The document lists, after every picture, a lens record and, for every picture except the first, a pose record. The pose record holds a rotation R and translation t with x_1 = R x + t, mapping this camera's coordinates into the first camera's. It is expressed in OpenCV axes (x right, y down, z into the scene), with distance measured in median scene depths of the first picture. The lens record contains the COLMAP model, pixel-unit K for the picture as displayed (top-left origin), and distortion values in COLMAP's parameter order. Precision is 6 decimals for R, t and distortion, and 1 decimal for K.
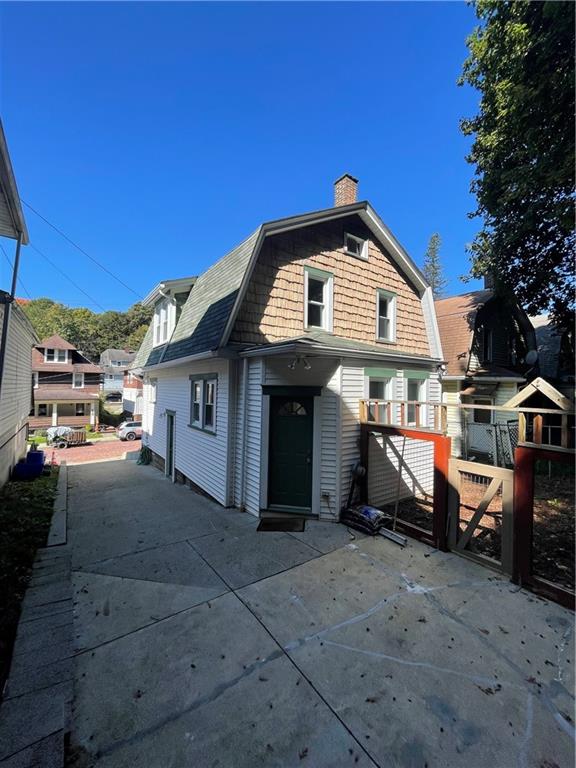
lens RADIAL K [[309.8, 0, 285.5], [0, 309.8, 385.5], [0, 0, 1]] dist [-0.003155, 0.001219]
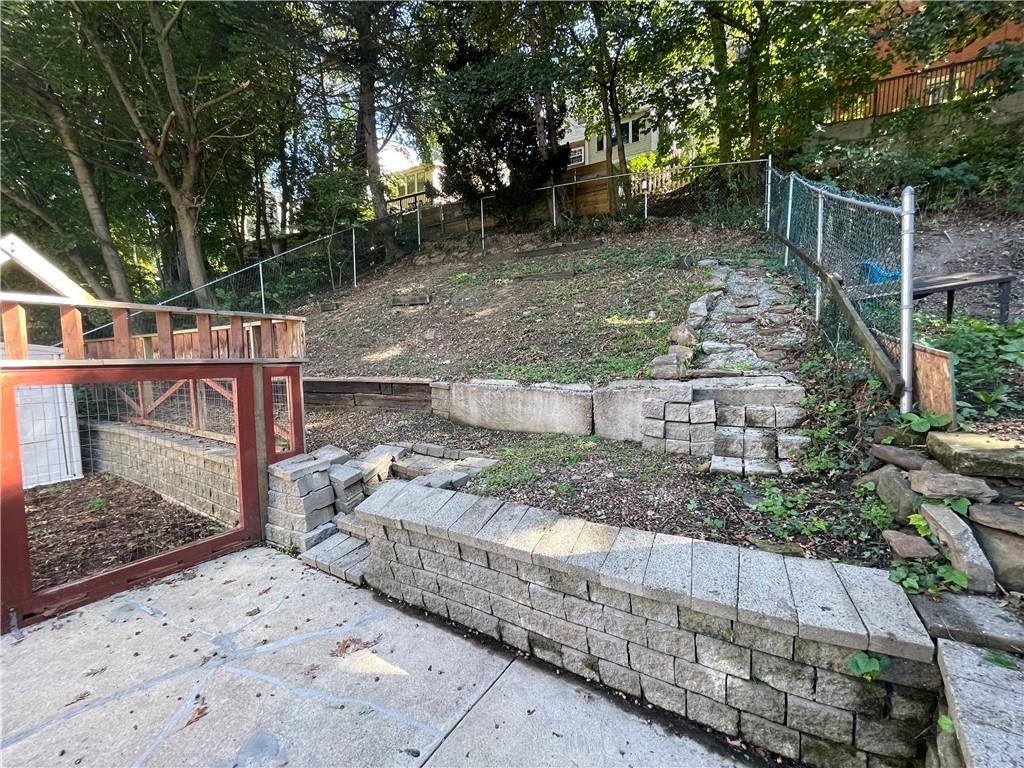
lens RADIAL K [[413.1, 0, 511.1], [0, 413.1, 385.3], [0, 0, 1]] dist [-0.003155, 0.001219]
pose [[-0.377507, -0.077569, 0.922752, -0.123485], [0.003745, 0.996349, 0.085287, 0.109392], [-0.925999, 0.035652, -0.375839, 0.295530]]
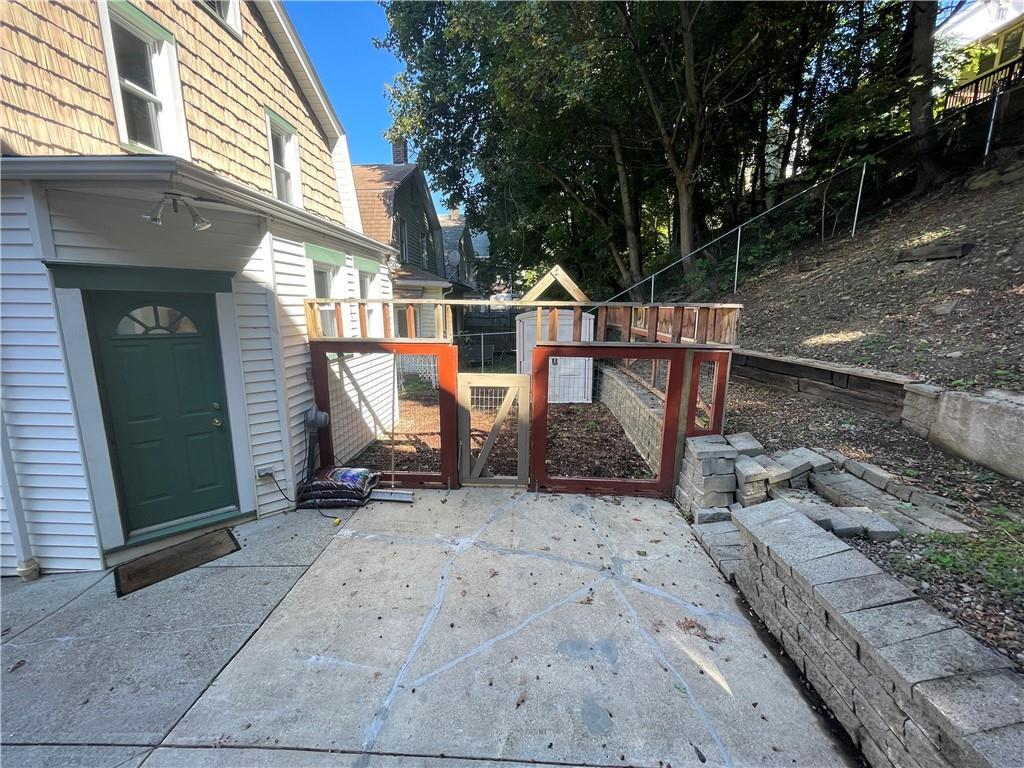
lens RADIAL K [[413.1, 0, 512.4], [0, 413.1, 386.5], [0, 0, 1]] dist [-0.003155, 0.001219]
pose [[0.616266, -0.160741, 0.770960, -0.141154], [-0.003541, 0.978374, 0.206815, 0.042927], [-0.787530, -0.130183, 0.602369, 0.215309]]
